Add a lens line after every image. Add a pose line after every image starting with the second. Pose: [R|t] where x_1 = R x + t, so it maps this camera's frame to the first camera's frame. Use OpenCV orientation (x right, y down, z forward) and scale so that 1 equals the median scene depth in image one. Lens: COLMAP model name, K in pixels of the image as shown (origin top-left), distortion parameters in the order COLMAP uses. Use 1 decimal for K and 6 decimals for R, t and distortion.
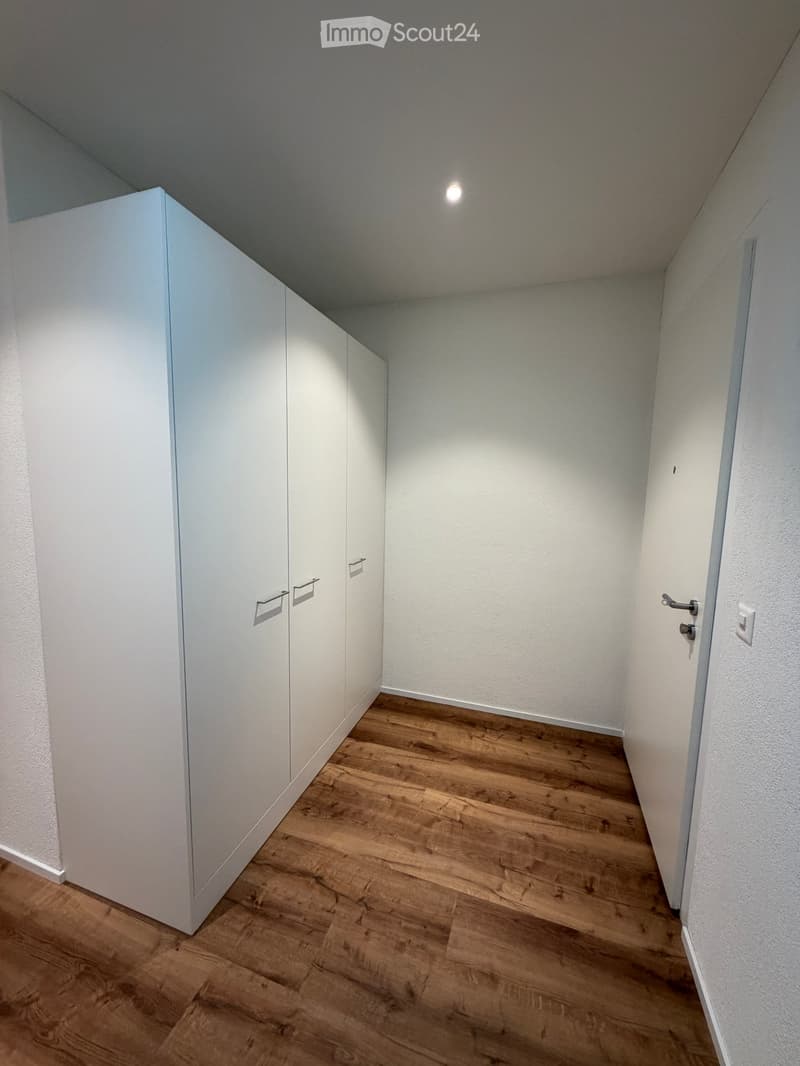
lens RADIAL K [[420.1, 0, 402.9], [0, 420.1, 525.5], [0, 0, 1]] dist [-0.000073, -0.000466]
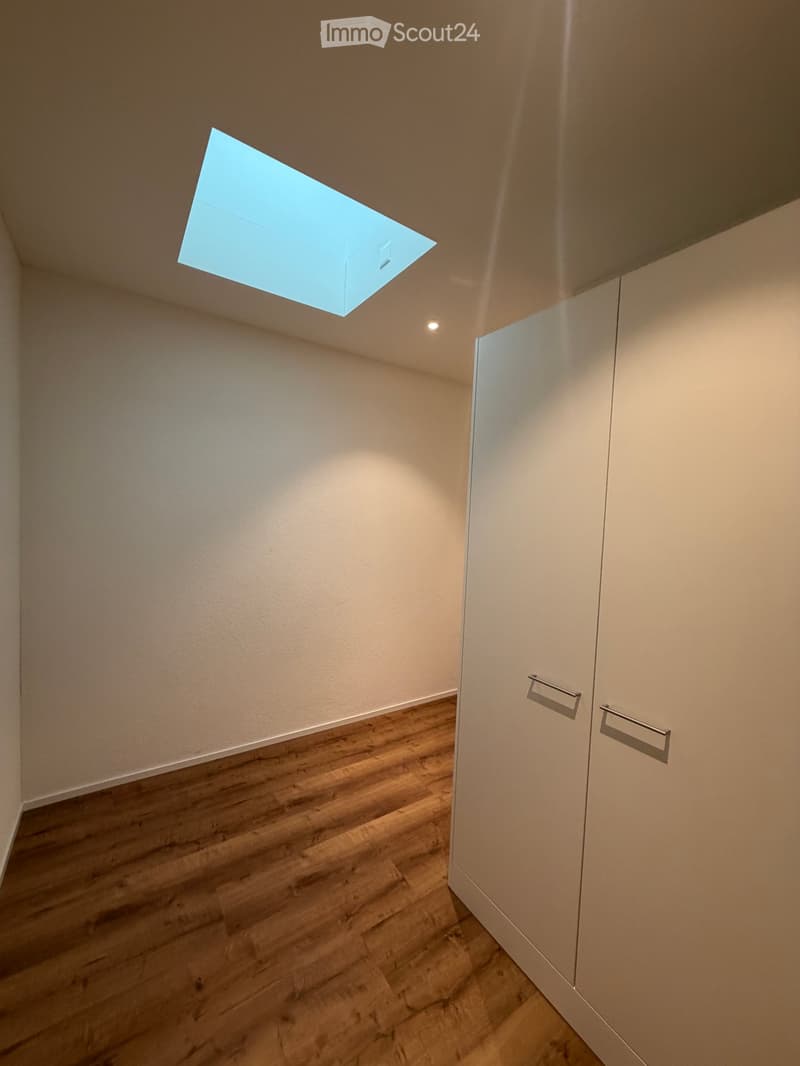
lens RADIAL K [[420.1, 0, 400.1], [0, 420.1, 530.7], [0, 0, 1]] dist [-0.000073, -0.000466]
pose [[-0.608334, -0.014372, -0.793551, 0.606892], [-0.131897, 0.987764, 0.083223, -0.176654], [0.782645, 0.155294, -0.602785, 1.458682]]
